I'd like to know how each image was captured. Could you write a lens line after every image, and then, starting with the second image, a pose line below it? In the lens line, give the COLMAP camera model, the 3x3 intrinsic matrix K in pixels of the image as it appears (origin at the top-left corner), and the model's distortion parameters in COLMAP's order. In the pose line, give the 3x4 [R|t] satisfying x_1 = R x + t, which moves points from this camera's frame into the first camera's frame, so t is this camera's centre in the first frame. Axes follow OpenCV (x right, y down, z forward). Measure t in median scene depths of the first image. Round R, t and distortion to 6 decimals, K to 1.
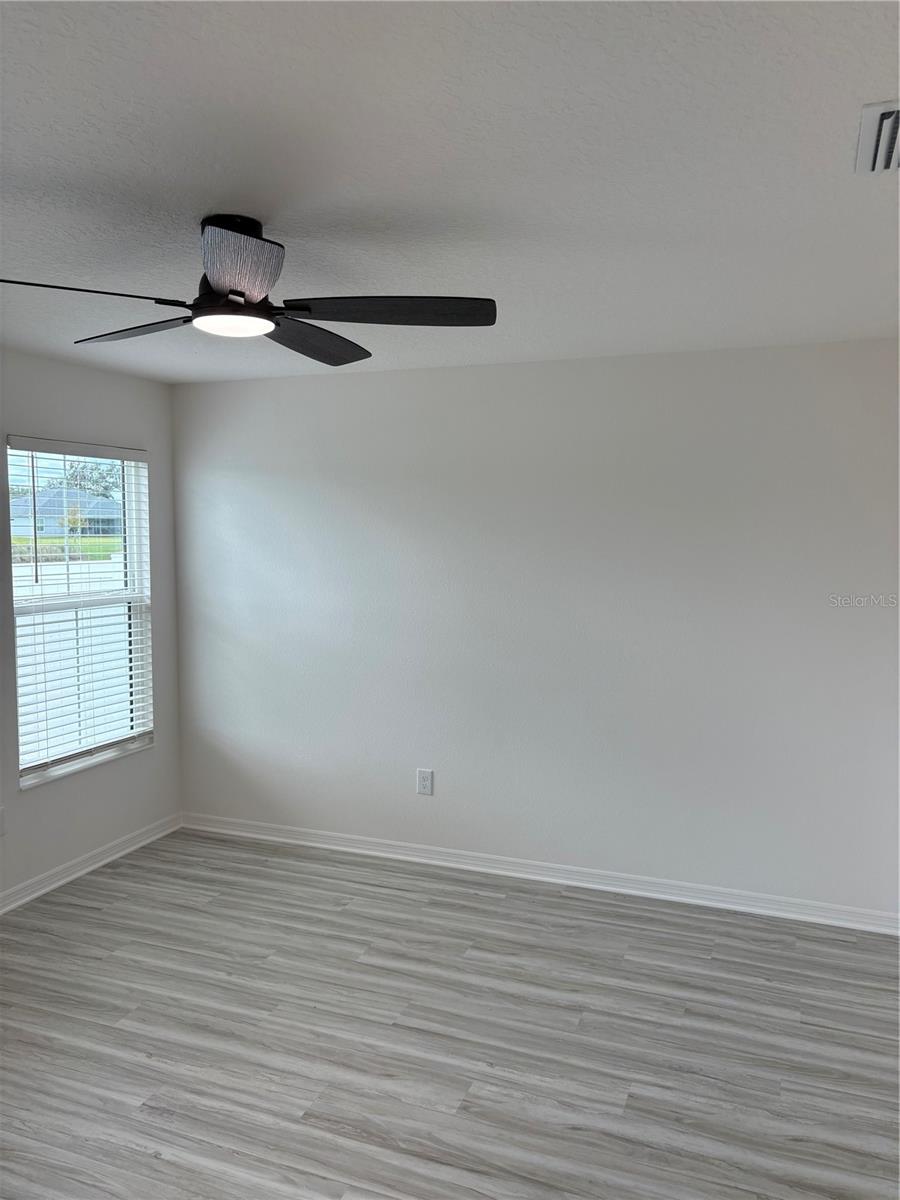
lens RADIAL K [[911.6, 0, 445.0], [0, 911.6, 599.6], [0, 0, 1]] dist [0.046016, -0.051545]
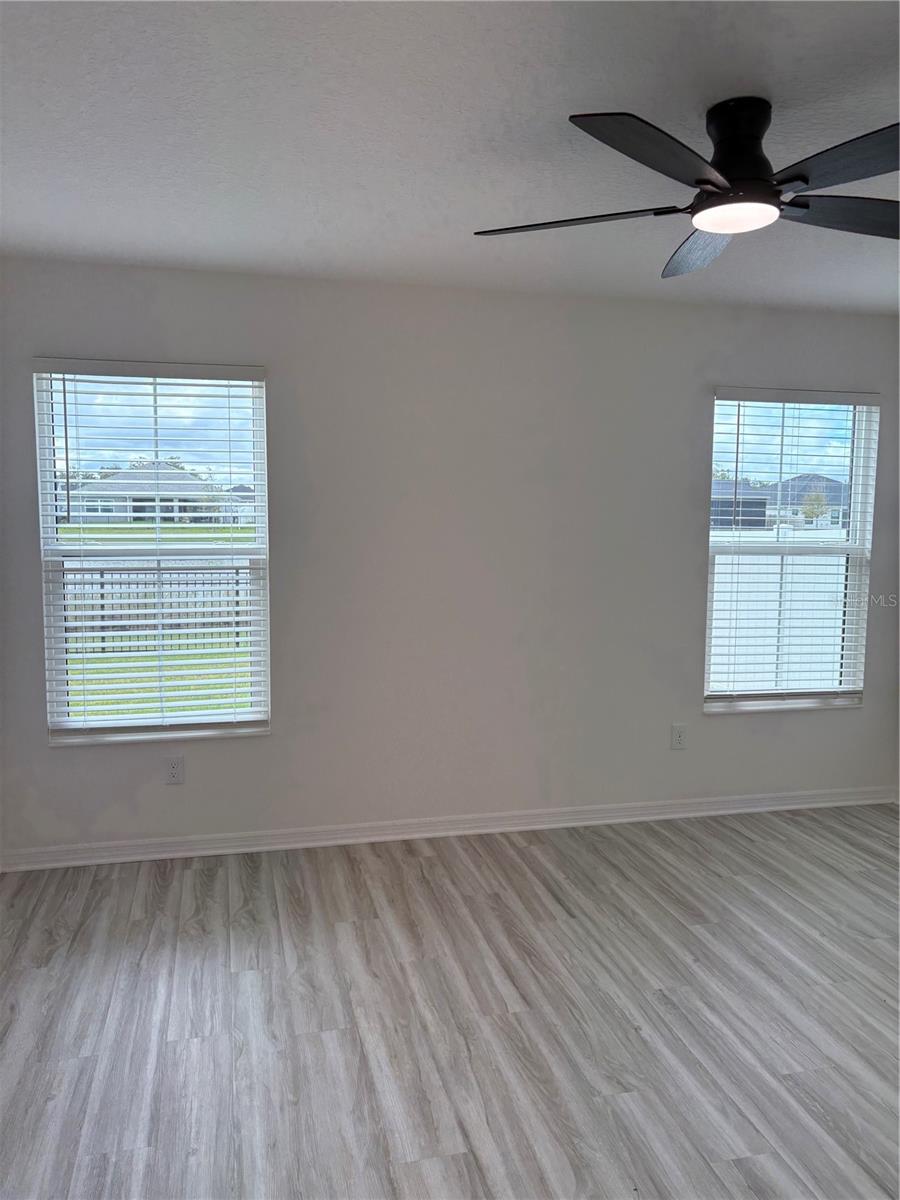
lens RADIAL K [[911.6, 0, 442.5], [0, 911.6, 603.6], [0, 0, 1]] dist [0.046016, -0.051545]
pose [[0.567672, 0.085560, -0.818797, 0.247248], [-0.077553, 0.995720, 0.050280, 0.046715], [0.819594, 0.034958, 0.571878, 0.115816]]
